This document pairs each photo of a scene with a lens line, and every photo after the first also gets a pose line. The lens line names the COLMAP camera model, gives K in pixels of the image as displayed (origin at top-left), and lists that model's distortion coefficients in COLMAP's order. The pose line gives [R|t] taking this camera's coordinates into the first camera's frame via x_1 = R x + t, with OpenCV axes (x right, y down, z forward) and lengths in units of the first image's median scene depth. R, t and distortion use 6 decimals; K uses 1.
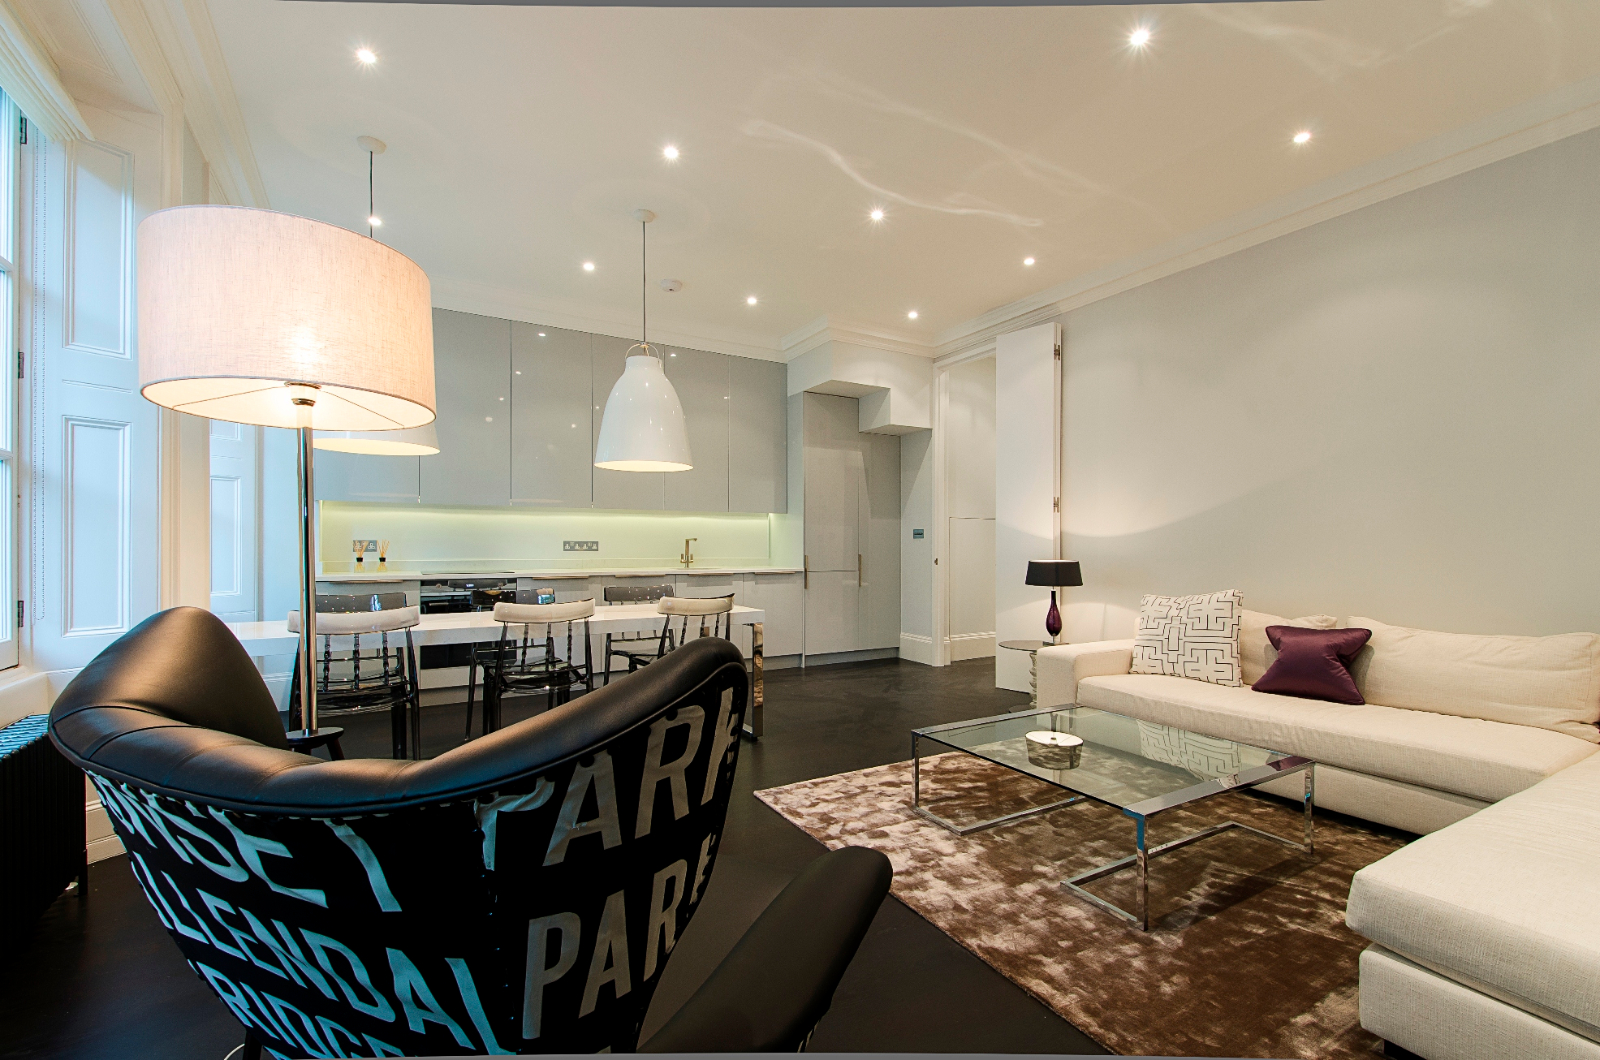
lens RADIAL K [[683.2, 0, 794.2], [0, 683.2, 539.6], [0, 0, 1]] dist [0.000045, -0.000056]
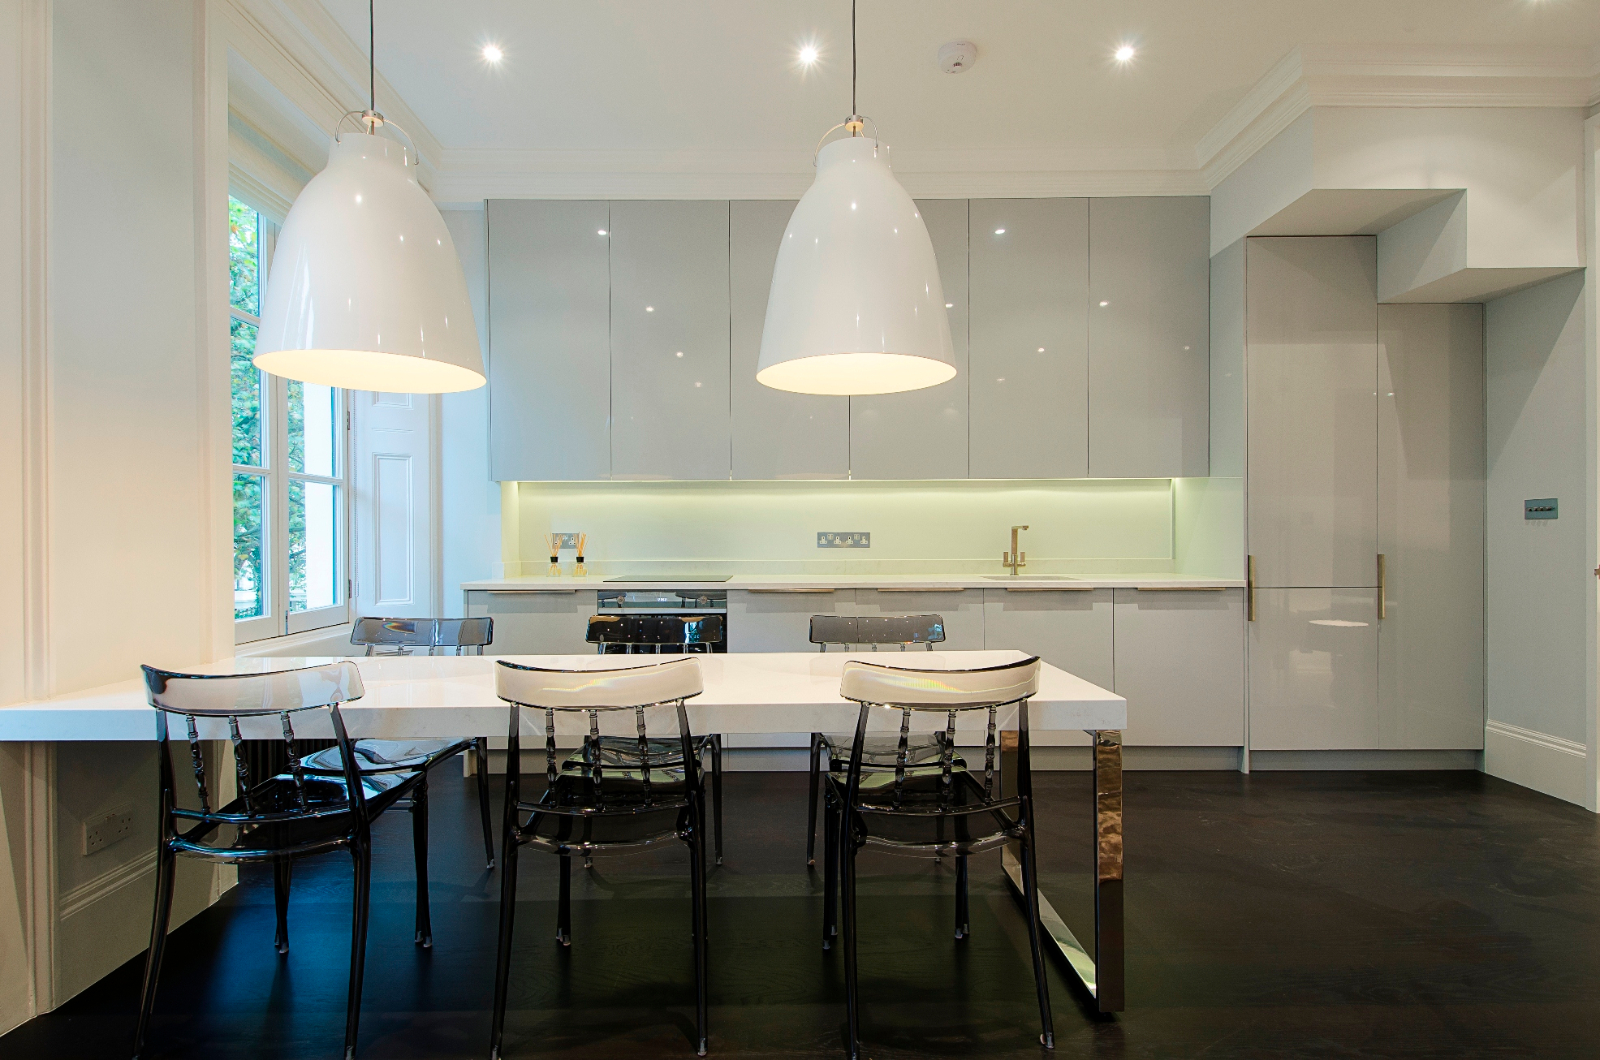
lens RADIAL K [[786.0, 0, 787.5], [0, 786.0, 542.2], [0, 0, 1]] dist [0.041862, -0.024930]
pose [[0.870160, -0.003388, -0.492758, 0.008897], [0.009795, 0.999898, 0.010421, 0.003229], [0.492672, -0.013894, 0.870104, 0.313272]]
